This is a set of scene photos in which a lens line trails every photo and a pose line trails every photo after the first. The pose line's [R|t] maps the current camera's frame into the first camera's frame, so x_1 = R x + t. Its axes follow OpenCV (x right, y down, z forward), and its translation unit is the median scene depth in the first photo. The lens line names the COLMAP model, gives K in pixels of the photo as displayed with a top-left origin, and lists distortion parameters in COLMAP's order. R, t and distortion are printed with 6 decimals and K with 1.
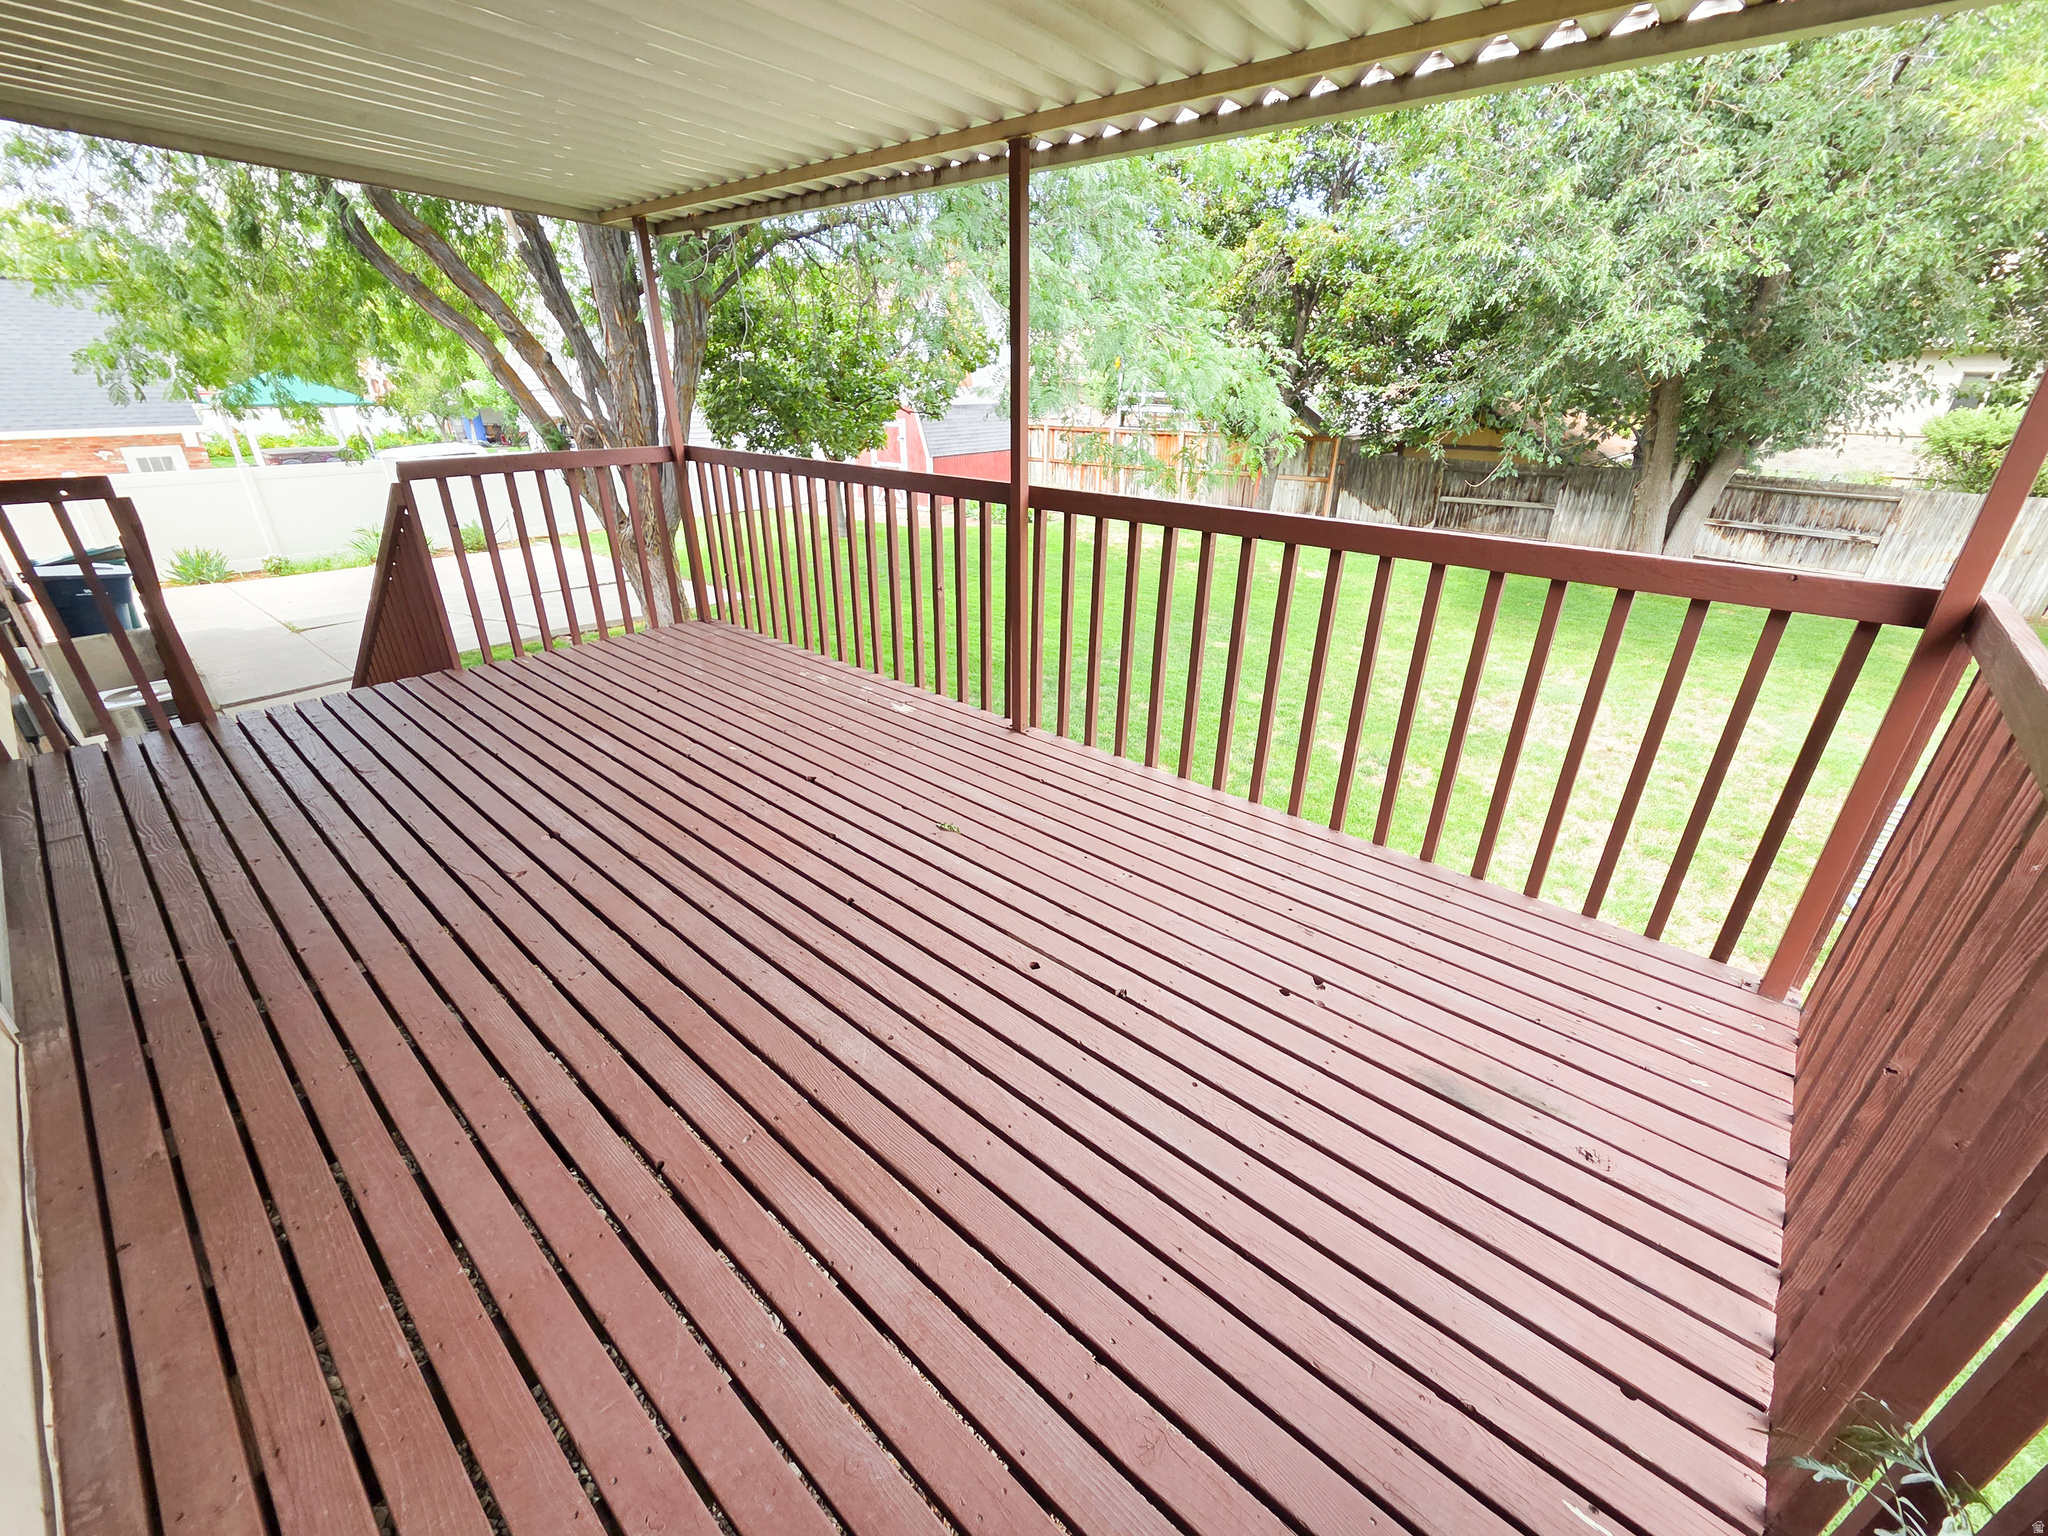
lens RADIAL K [[833.3, 0, 1018.3], [0, 833.3, 759.6], [0, 0, 1]] dist [-0.001369, -0.000272]
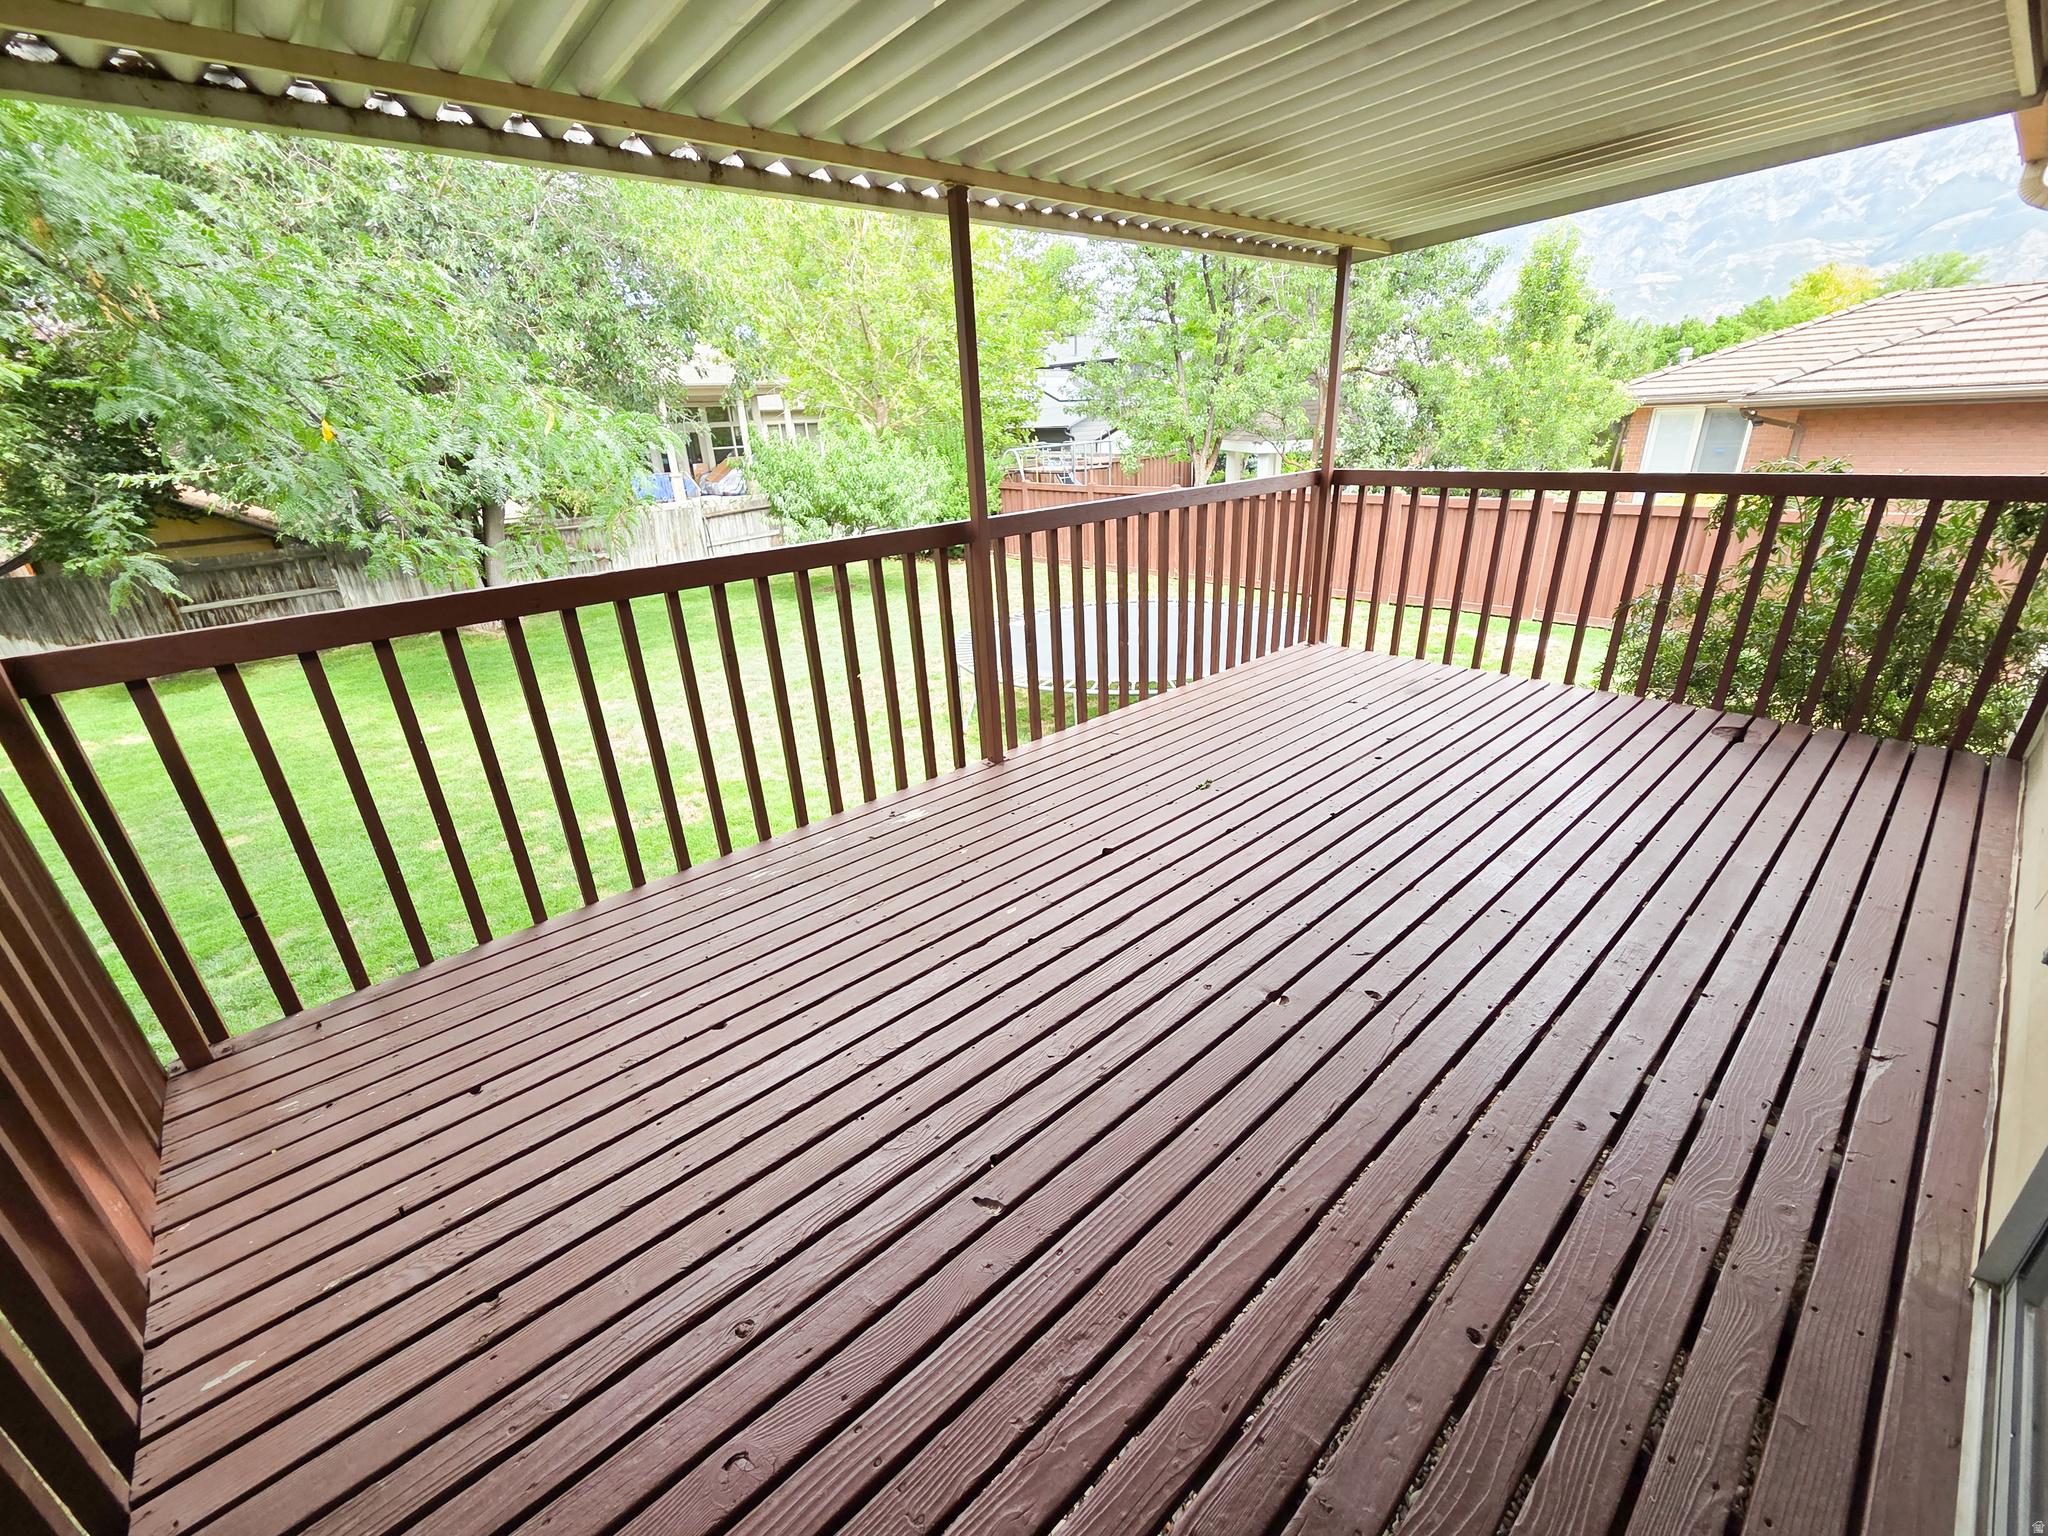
lens RADIAL K [[808.7, 0, 1024.0], [0, 808.7, 768.0], [0, 0, 1]] dist [0.001783, 0.000201]
pose [[0.135336, -0.419943, 0.897403, -1.135296], [0.453484, 0.831552, 0.320739, -0.421518], [-0.880930, 0.363550, 0.302976, 0.869419]]
